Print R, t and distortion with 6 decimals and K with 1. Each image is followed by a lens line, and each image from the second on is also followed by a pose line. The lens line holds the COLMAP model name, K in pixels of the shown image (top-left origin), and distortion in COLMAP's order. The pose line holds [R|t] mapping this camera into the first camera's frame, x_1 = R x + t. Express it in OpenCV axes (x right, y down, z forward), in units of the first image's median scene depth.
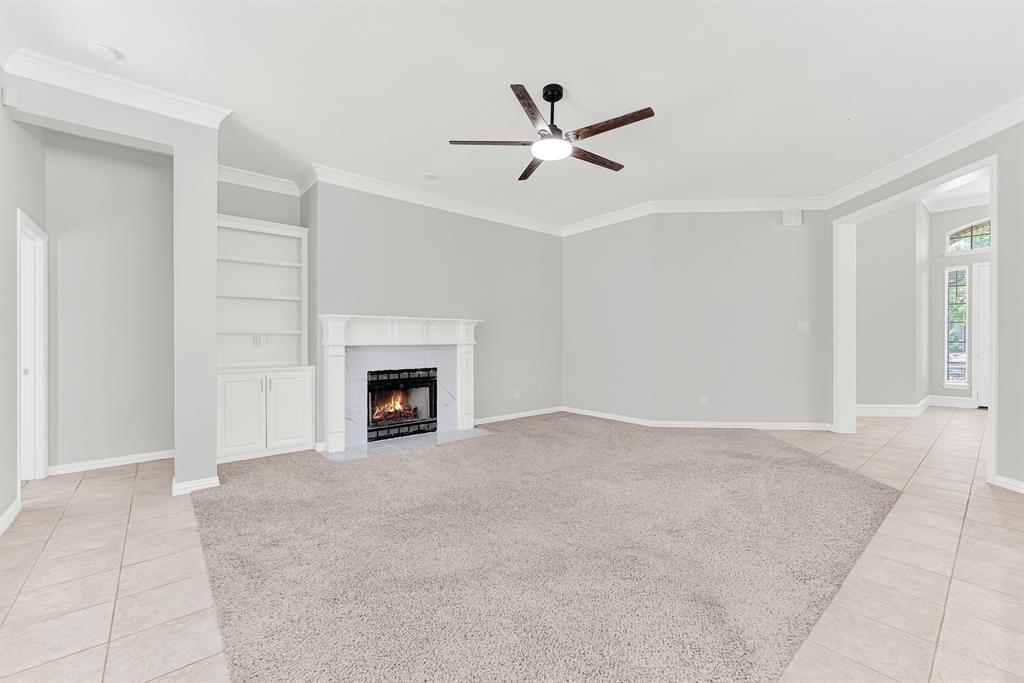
lens RADIAL K [[417.9, 0, 511.8], [0, 417.9, 339.4], [0, 0, 1]] dist [-0.001699, -0.000152]
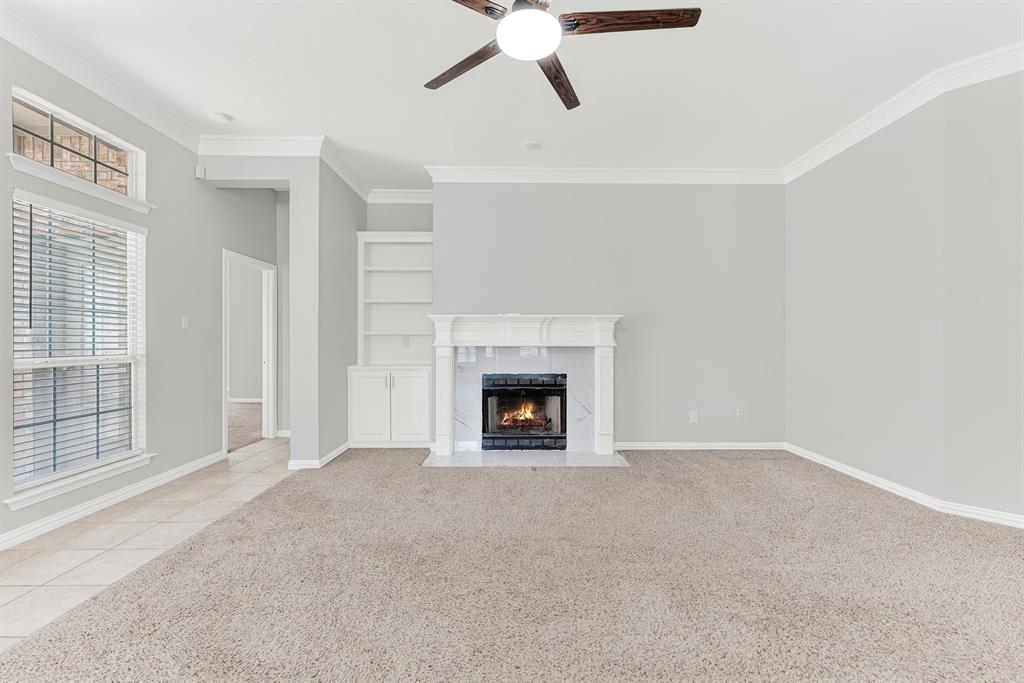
lens RADIAL K [[417.9, 0, 511.8], [0, 417.9, 339.4], [0, 0, 1]] dist [-0.001699, -0.000152]
pose [[0.767072, -0.001333, -0.641559, 0.299492], [0.000252, 0.999998, -0.001776, 0.000334], [0.641561, 0.001200, 0.767071, 0.317494]]
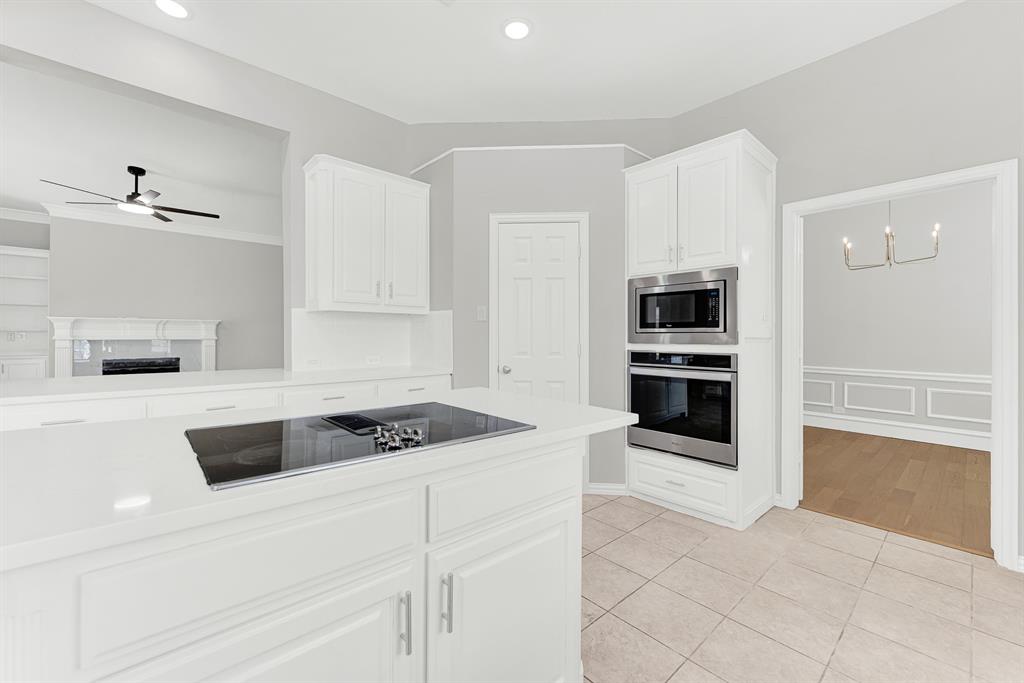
lens RADIAL K [[417.9, 0, 511.8], [0, 417.9, 339.4], [0, 0, 1]] dist [-0.001699, -0.000152]
pose [[0.999644, 0.001022, 0.026667, 0.879217], [-0.001276, 0.999954, 0.009476, -0.001346], [-0.026657, -0.009506, 0.999599, -0.329919]]
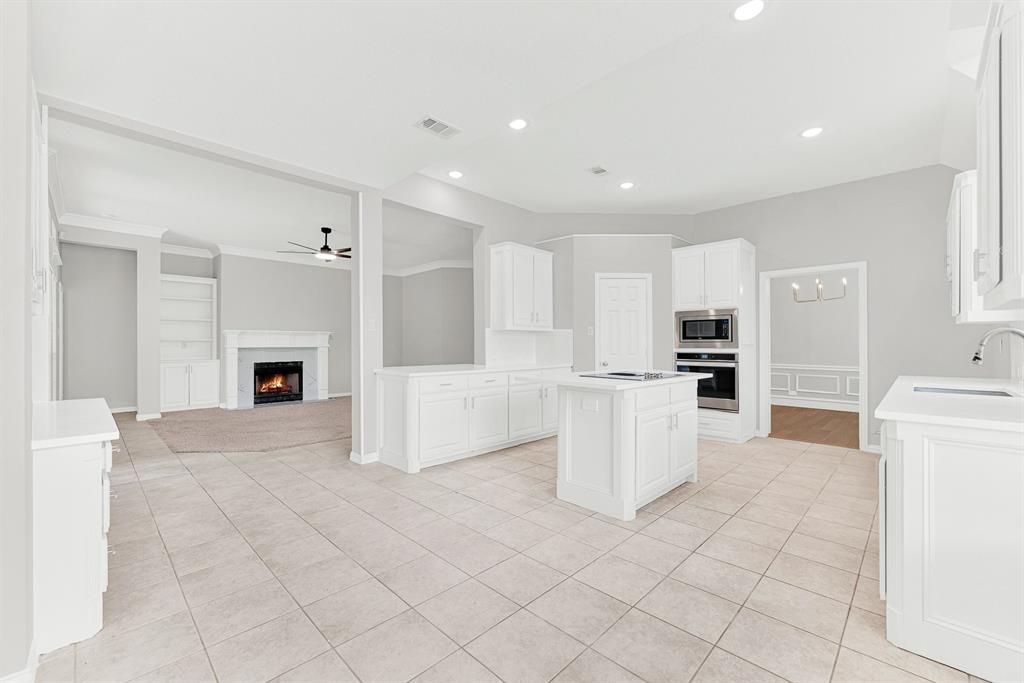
lens RADIAL K [[417.9, 0, 511.8], [0, 417.9, 339.4], [0, 0, 1]] dist [-0.001699, -0.000152]
pose [[0.996237, -0.000694, 0.086669, 0.543716], [0.001340, 0.999972, -0.007399, -0.004791], [-0.086661, 0.007488, 0.996210, -0.773028]]
